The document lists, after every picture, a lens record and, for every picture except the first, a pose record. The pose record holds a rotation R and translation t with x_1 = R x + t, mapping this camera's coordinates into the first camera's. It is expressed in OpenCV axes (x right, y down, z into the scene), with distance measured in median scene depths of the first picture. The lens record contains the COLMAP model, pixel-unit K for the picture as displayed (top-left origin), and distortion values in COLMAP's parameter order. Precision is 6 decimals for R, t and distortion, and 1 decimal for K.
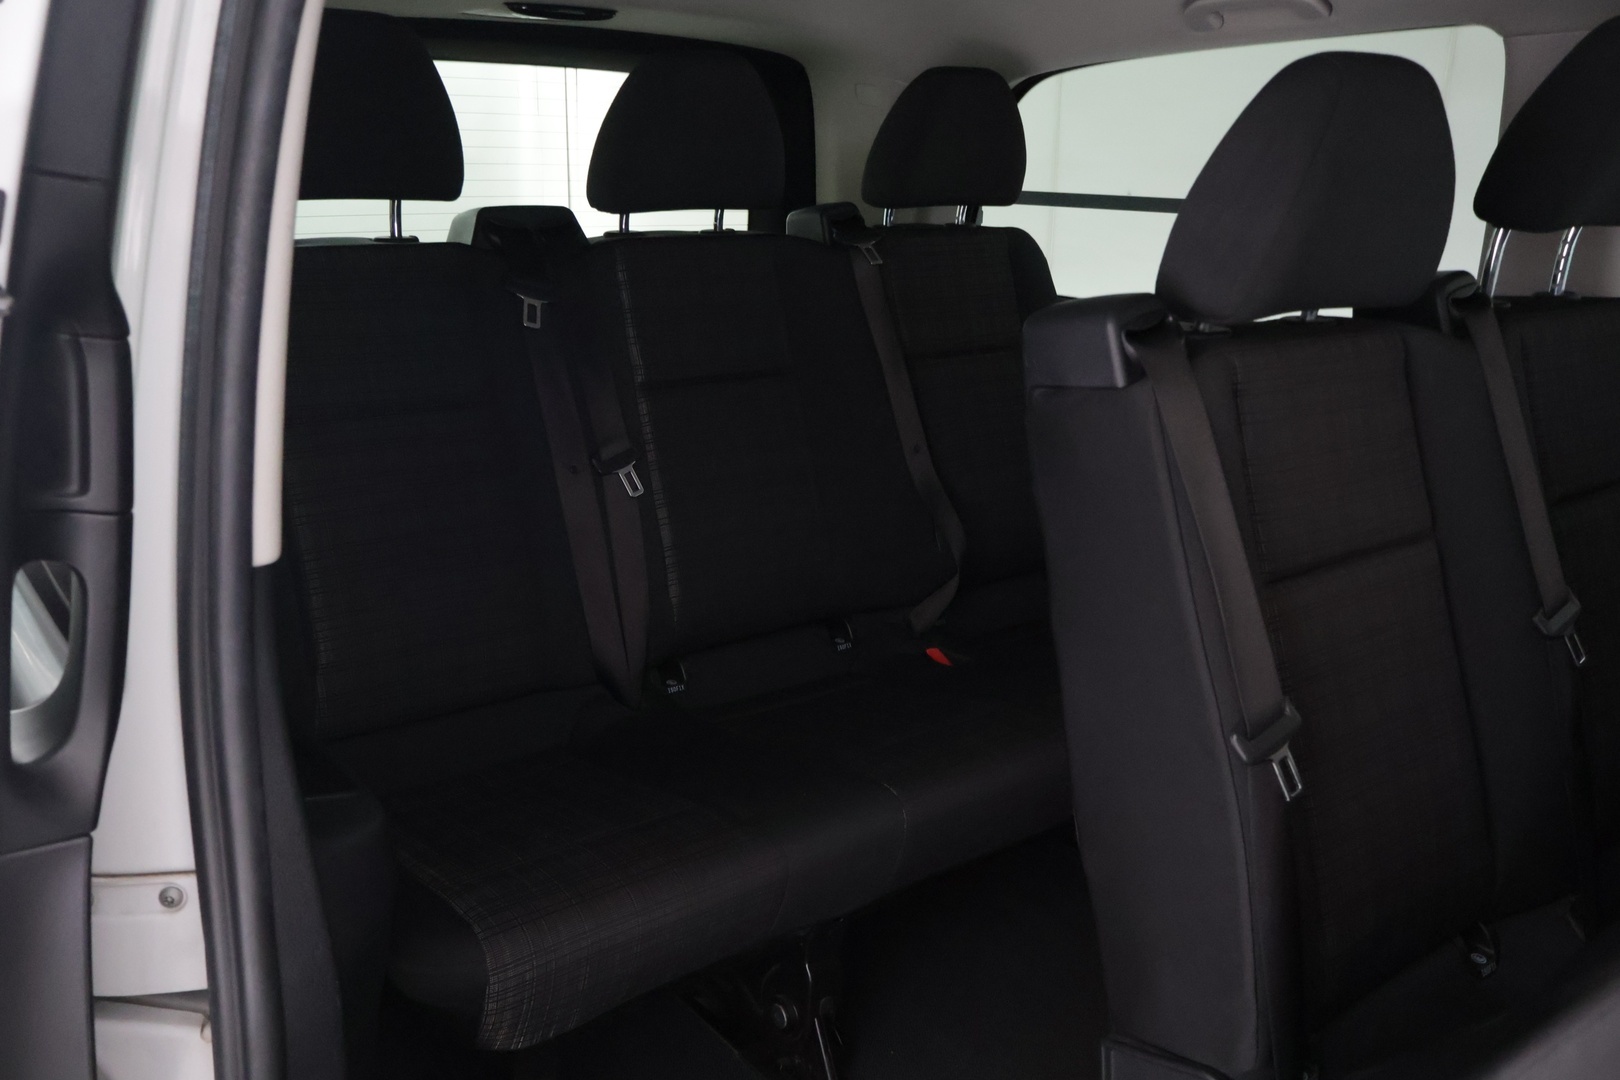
lens RADIAL K [[1356.1, 0, 805.7], [0, 1356.1, 533.6], [0, 0, 1]] dist [-0.006914, -0.011954]
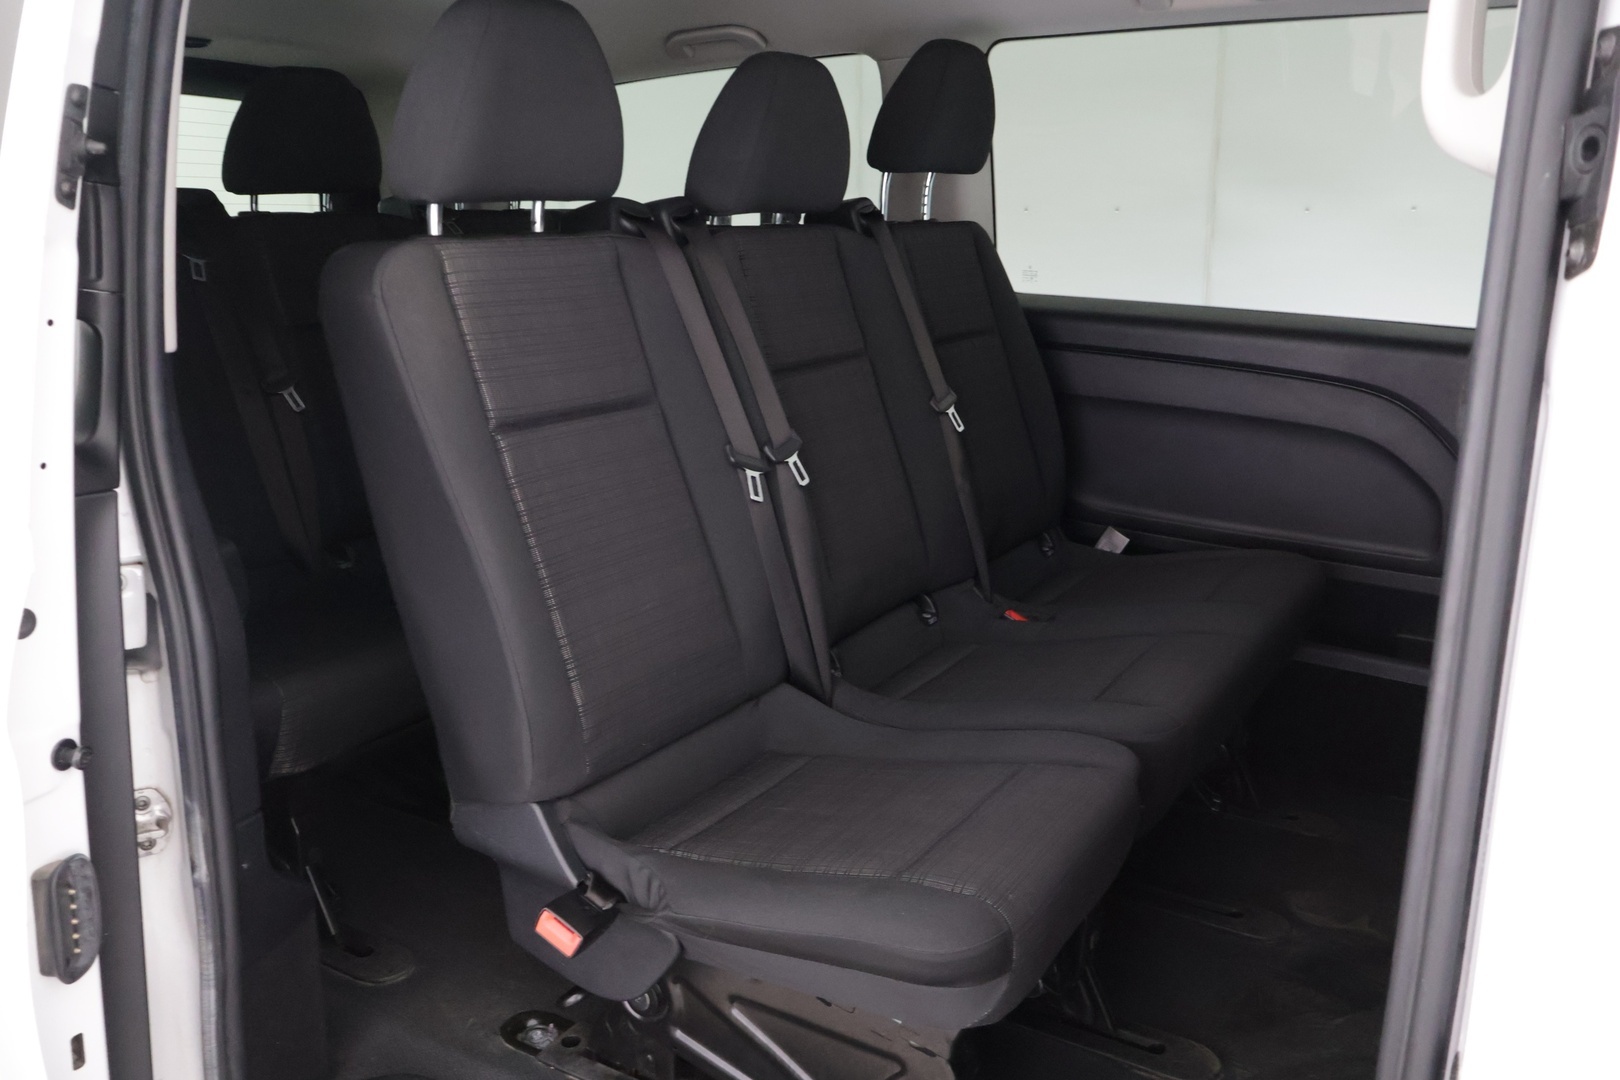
lens RADIAL K [[1356.1, 0, 809.7], [0, 1356.1, 545.8], [0, 0, 1]] dist [-0.006914, -0.011954]
pose [[0.929570, -0.112281, 0.351131, -0.177869], [0.125398, 0.991997, -0.014763, 0.223669], [-0.346663, 0.057755, 0.936210, -0.440392]]
